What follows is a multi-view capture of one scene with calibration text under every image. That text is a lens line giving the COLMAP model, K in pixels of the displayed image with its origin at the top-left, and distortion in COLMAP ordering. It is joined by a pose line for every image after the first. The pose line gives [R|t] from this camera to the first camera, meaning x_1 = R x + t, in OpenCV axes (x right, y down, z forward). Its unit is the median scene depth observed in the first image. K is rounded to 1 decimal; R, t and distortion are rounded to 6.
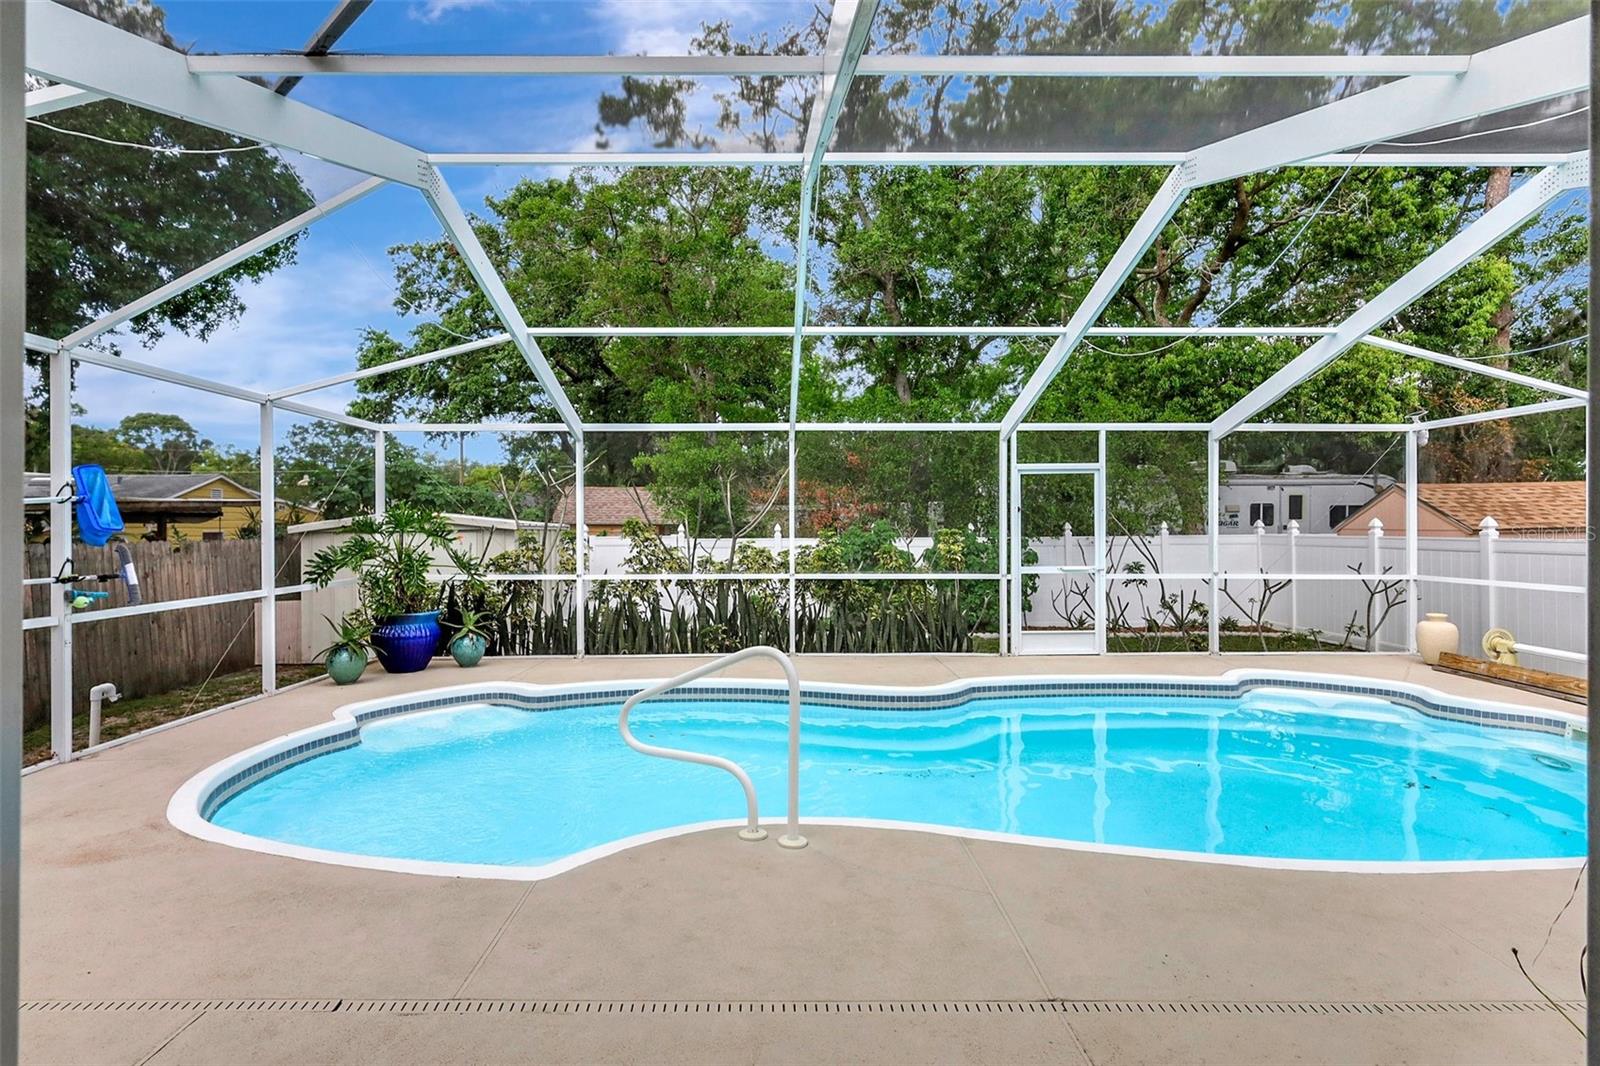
lens RADIAL K [[747.5, 0, 784.5], [0, 747.5, 528.5], [0, 0, 1]] dist [0.000999, -0.001446]
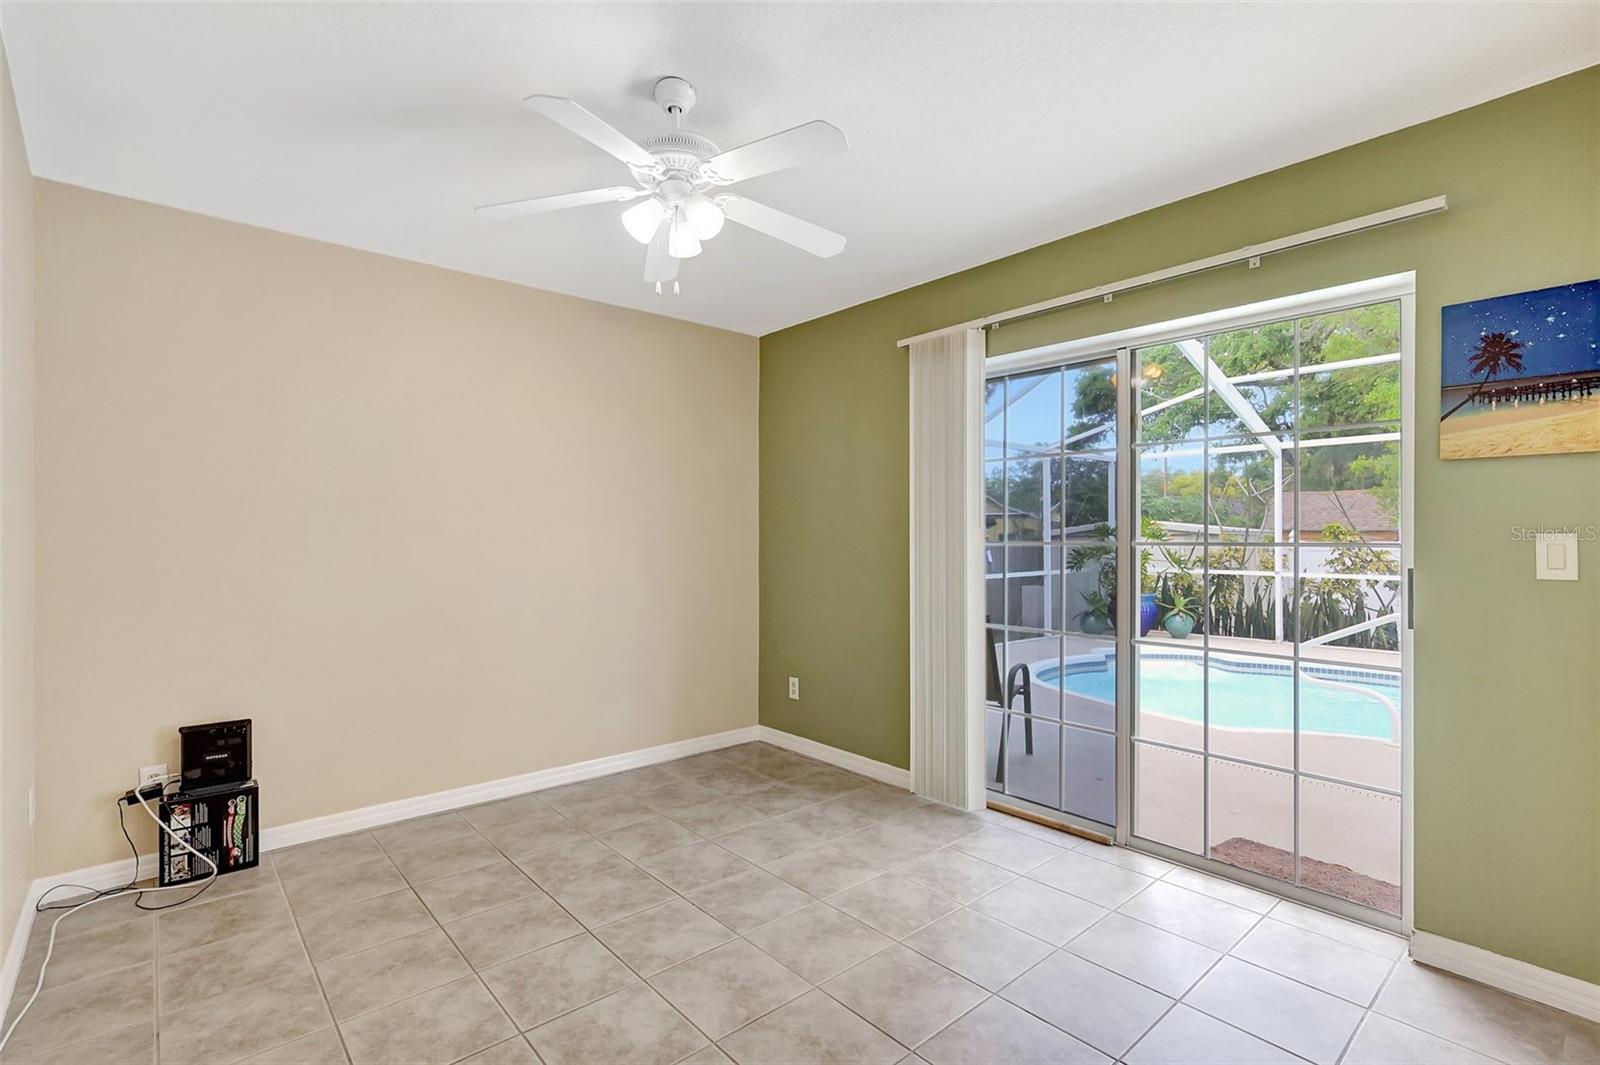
lens RADIAL K [[747.5, 0, 790.3], [0, 747.5, 530.9], [0, 0, 1]] dist [0.000999, -0.001446]
pose [[0.643581, -0.003592, -0.765370, 0.124949], [-0.002715, 0.999972, -0.006976, 0.007833], [0.765373, 0.006567, 0.643553, -0.322911]]
